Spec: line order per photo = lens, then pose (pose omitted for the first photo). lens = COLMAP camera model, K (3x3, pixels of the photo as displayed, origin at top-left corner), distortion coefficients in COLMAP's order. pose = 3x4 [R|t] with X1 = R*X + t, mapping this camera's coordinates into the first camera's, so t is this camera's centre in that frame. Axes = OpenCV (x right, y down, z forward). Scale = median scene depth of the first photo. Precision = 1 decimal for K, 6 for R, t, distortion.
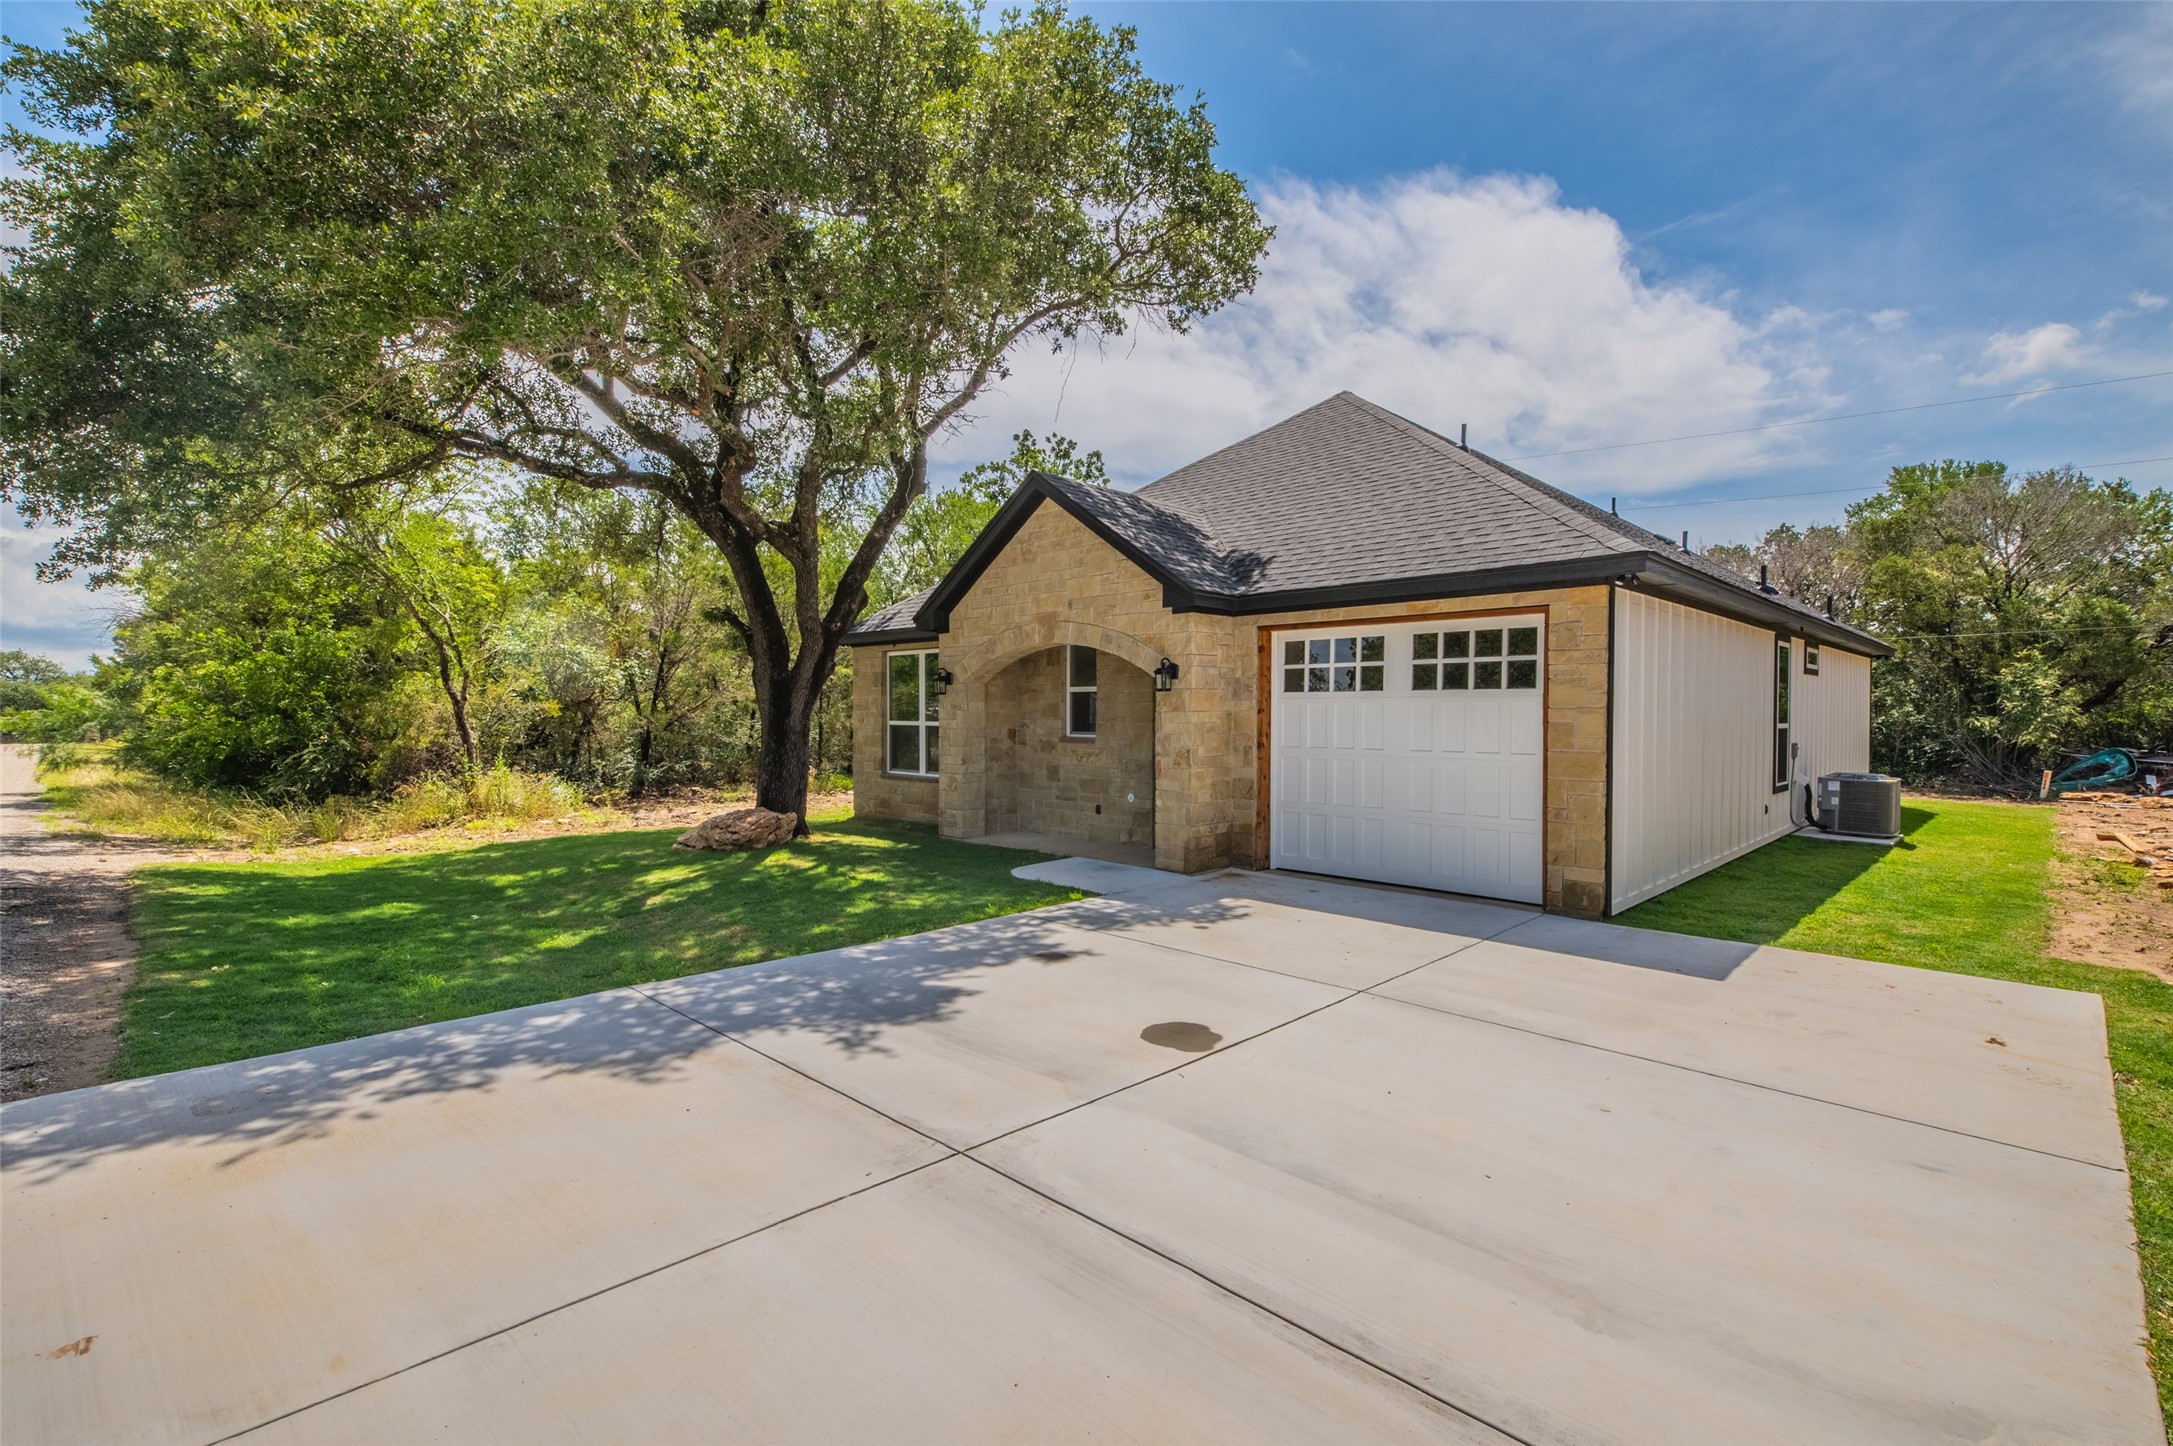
lens RADIAL K [[991.7, 0, 1074.7], [0, 991.7, 711.3], [0, 0, 1]] dist [0.041004, -0.028254]
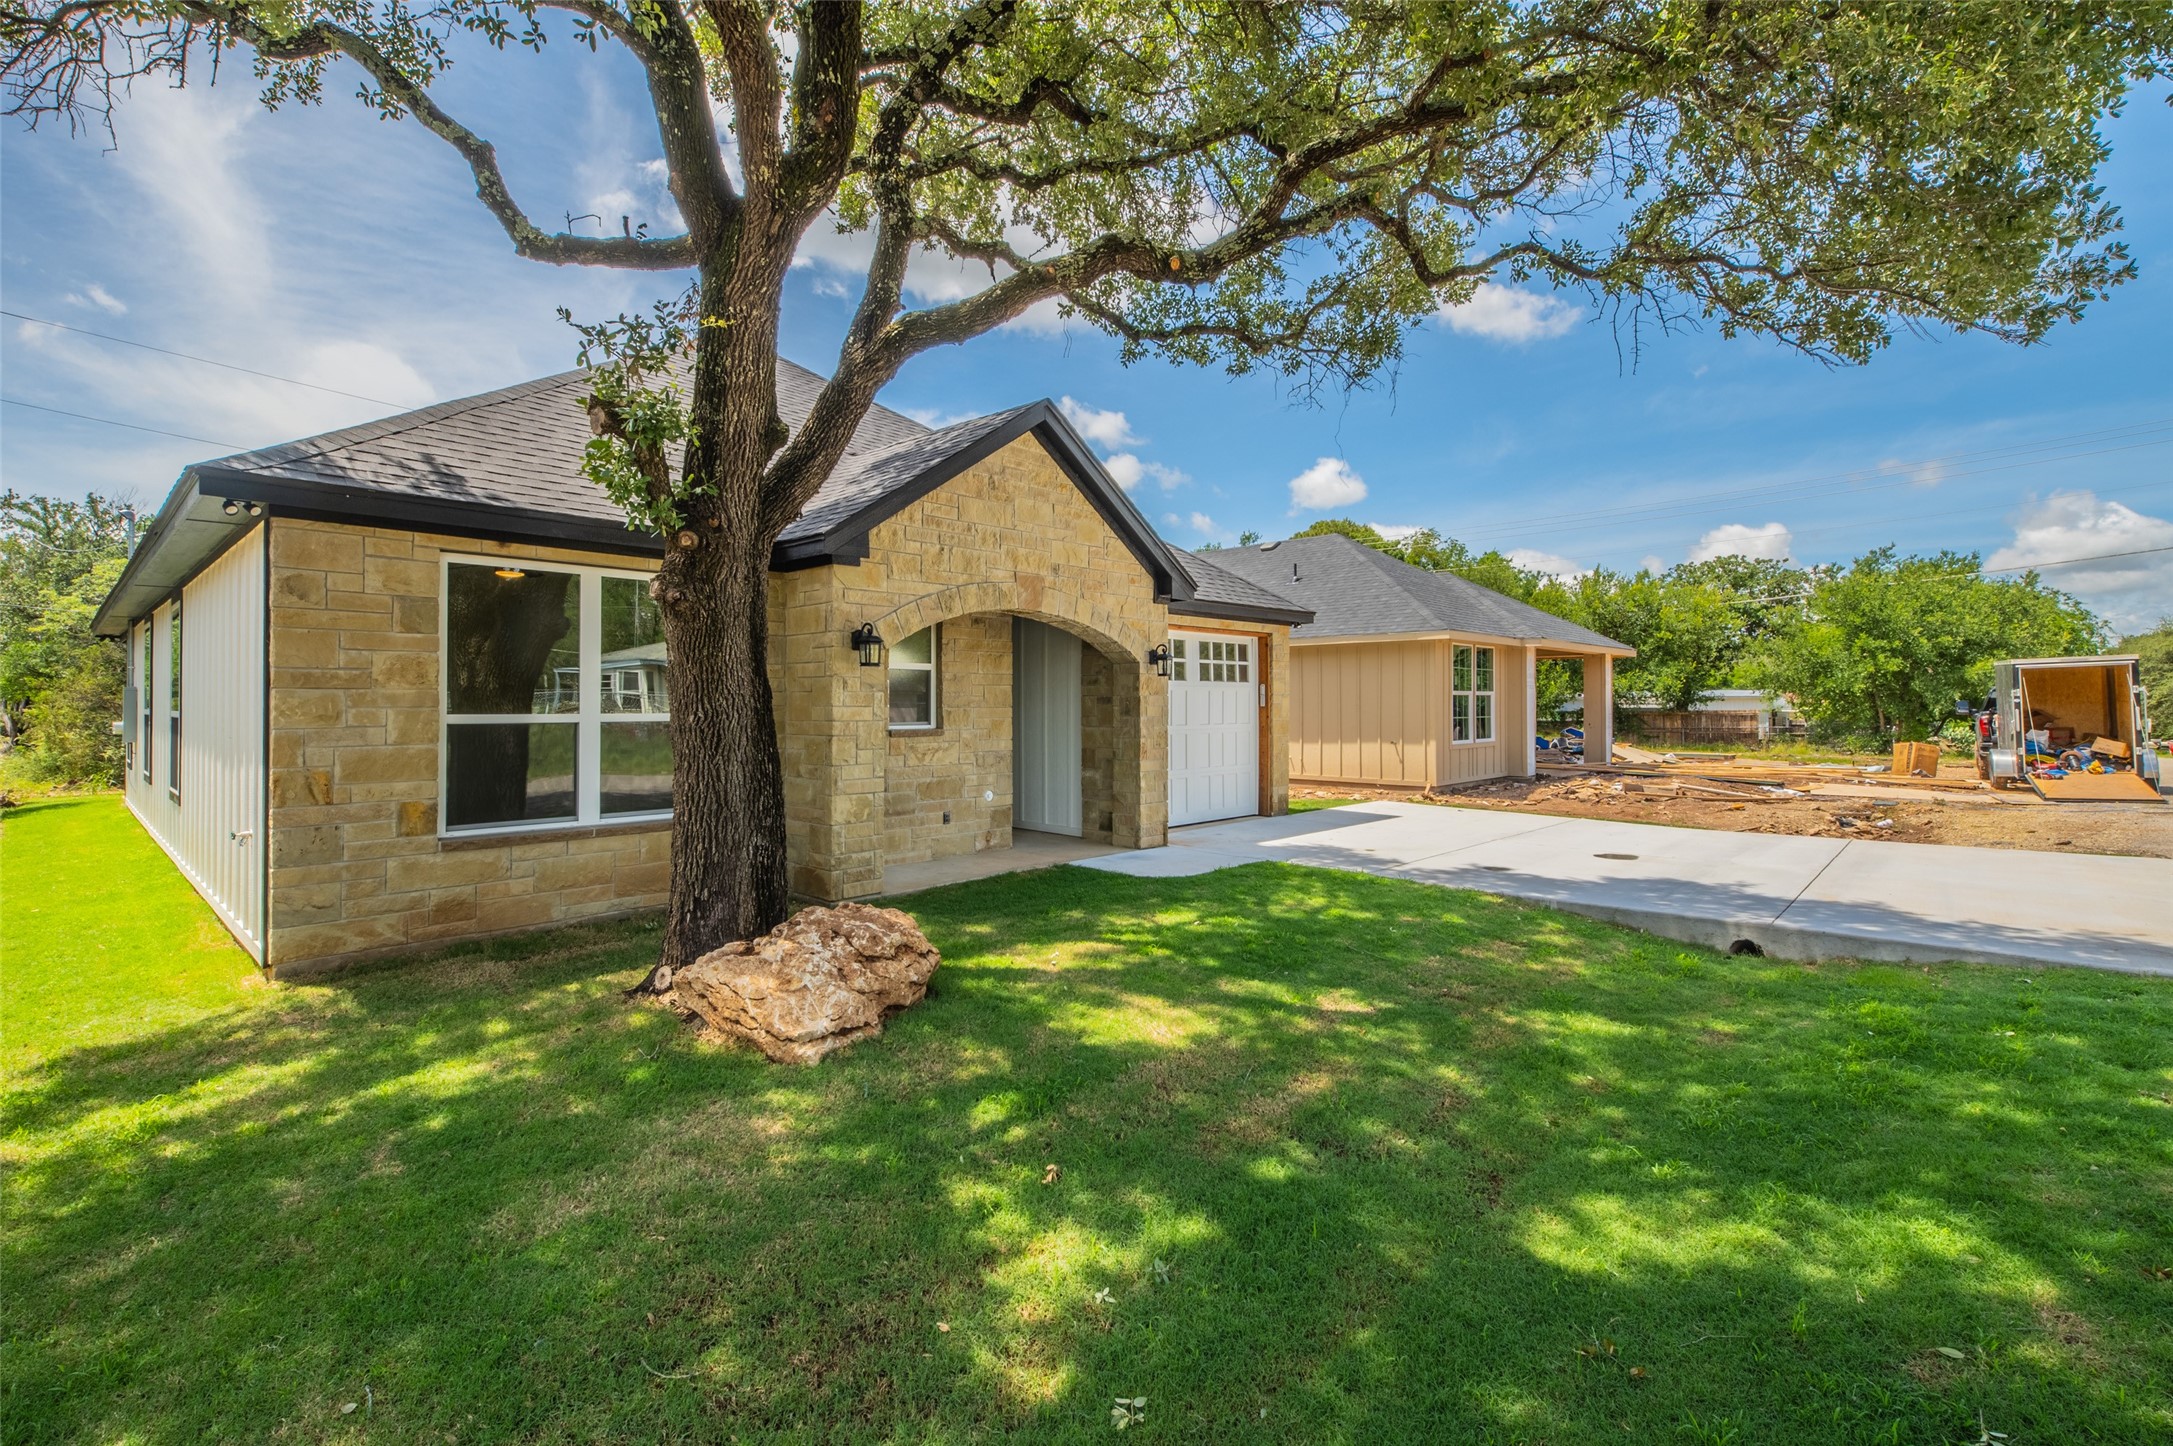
lens RADIAL K [[981.0, 0, 1115.4], [0, 981.0, 689.2], [0, 0, 1]] dist [0.024470, -0.000318]
pose [[-0.062583, 0.014952, 0.997928, -0.809618], [0.004516, 0.999882, -0.014698, 0.007567], [-0.998030, 0.003587, -0.062643, 0.952944]]
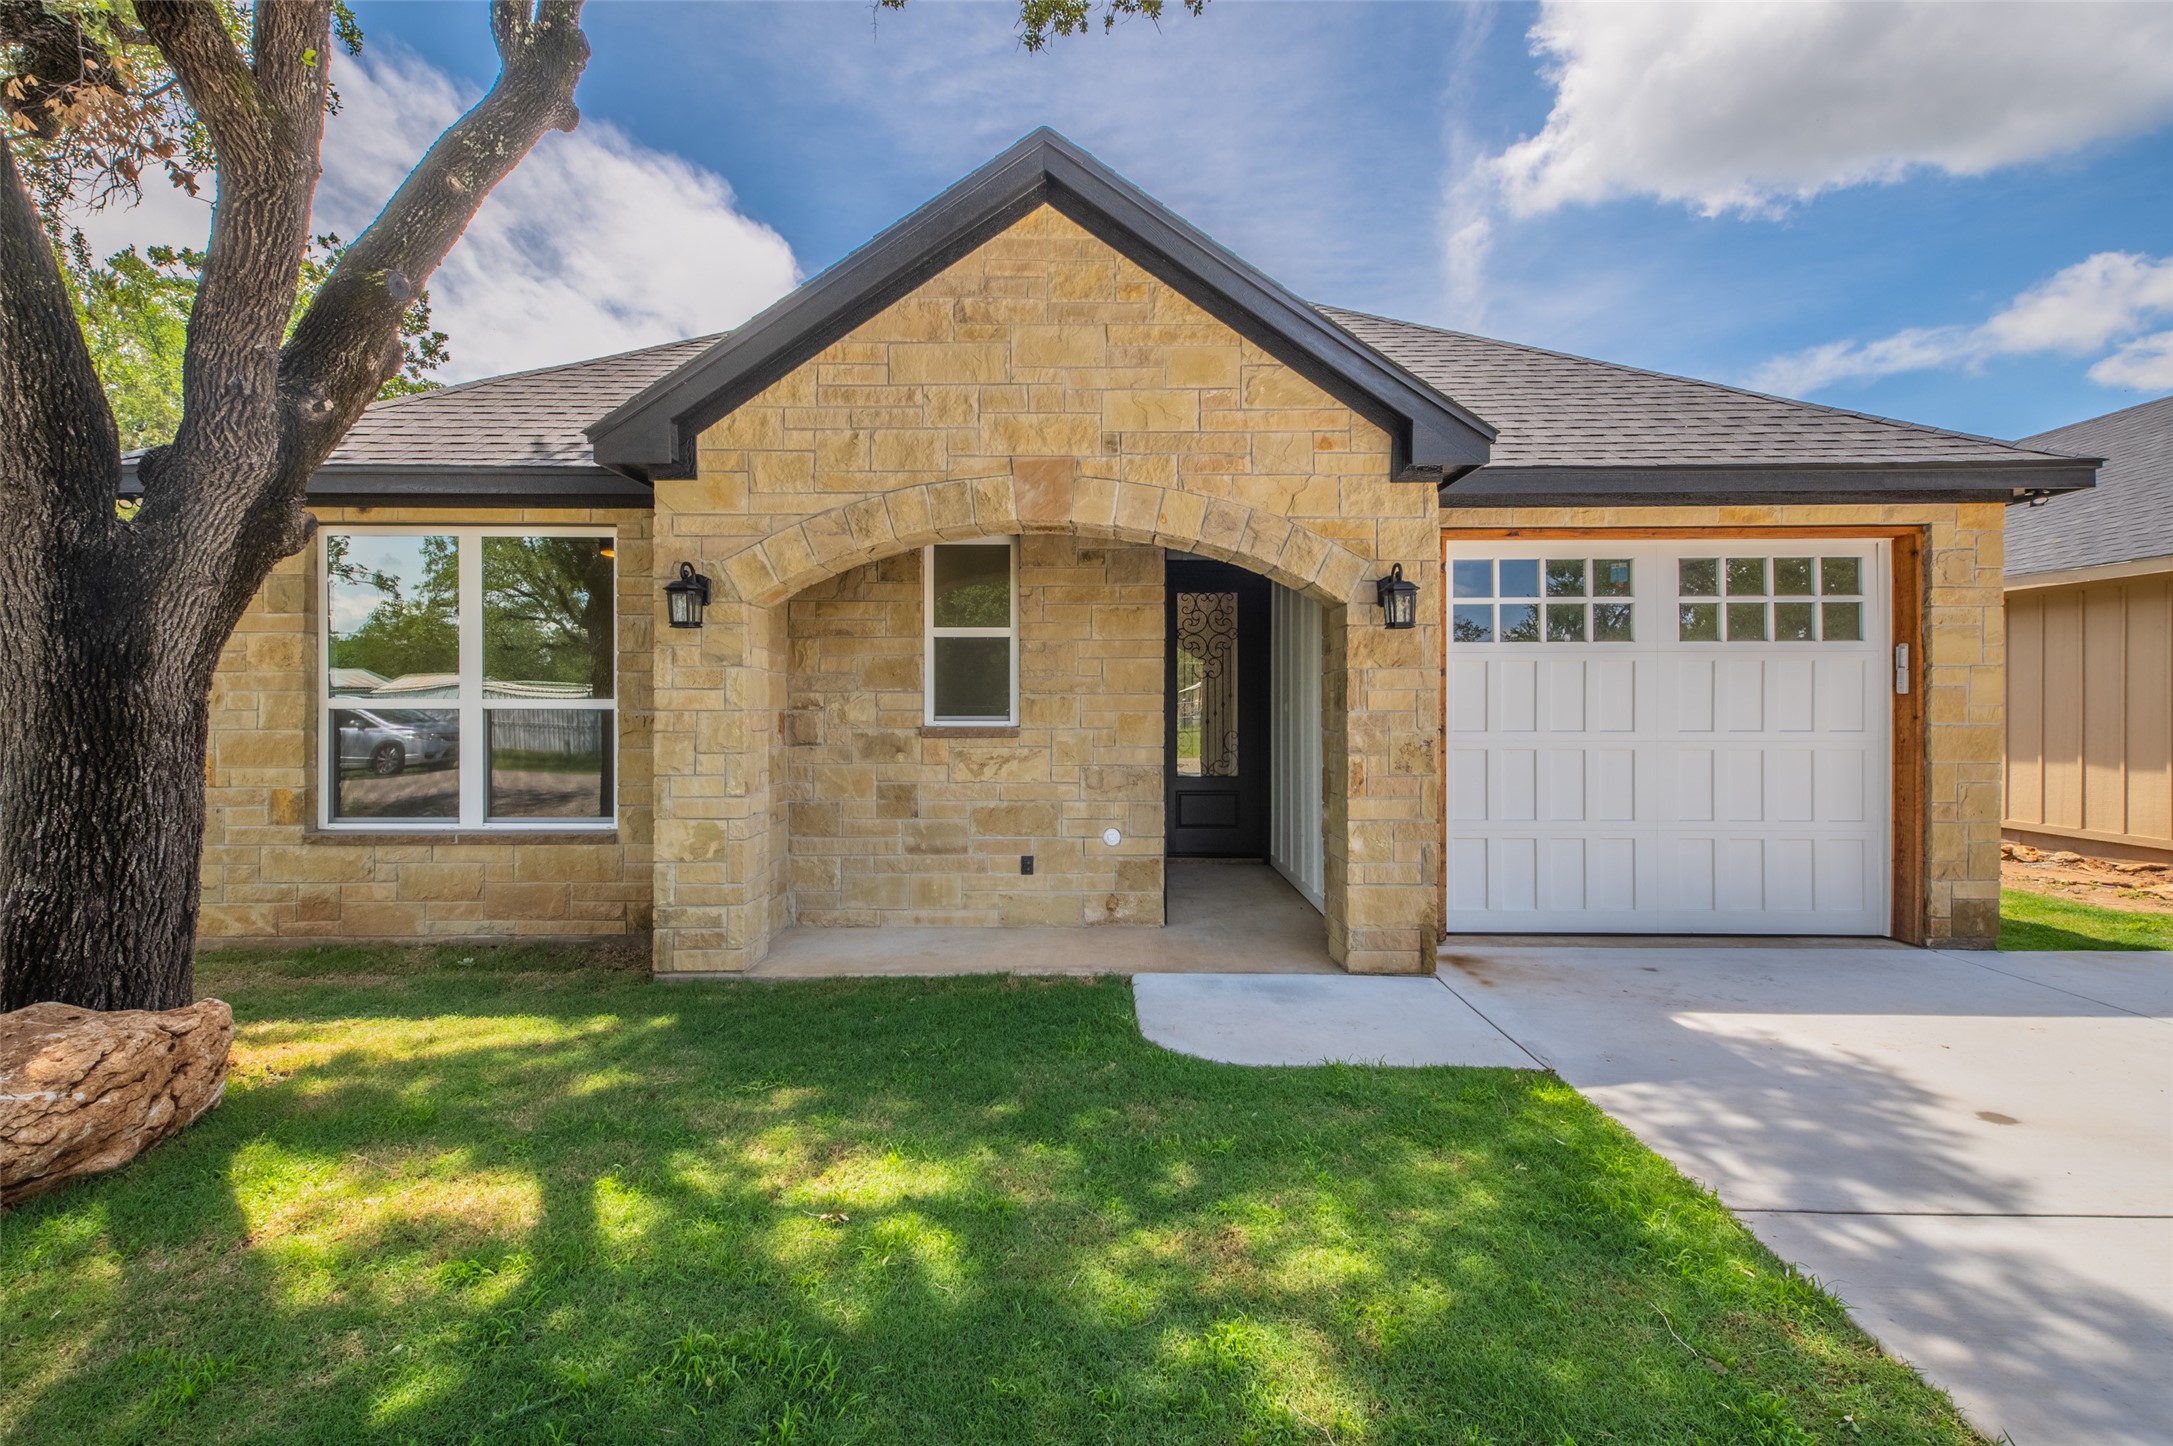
lens RADIAL K [[974.1, 0, 1095.4], [0, 974.1, 703.3], [0, 0, 1]] dist [0.041456, -0.022948]
pose [[0.702754, 0.000500, 0.711432, -0.325947], [0.002761, 0.999990, -0.003429, 0.017209], [-0.711427, 0.004374, 0.702746, 0.644162]]
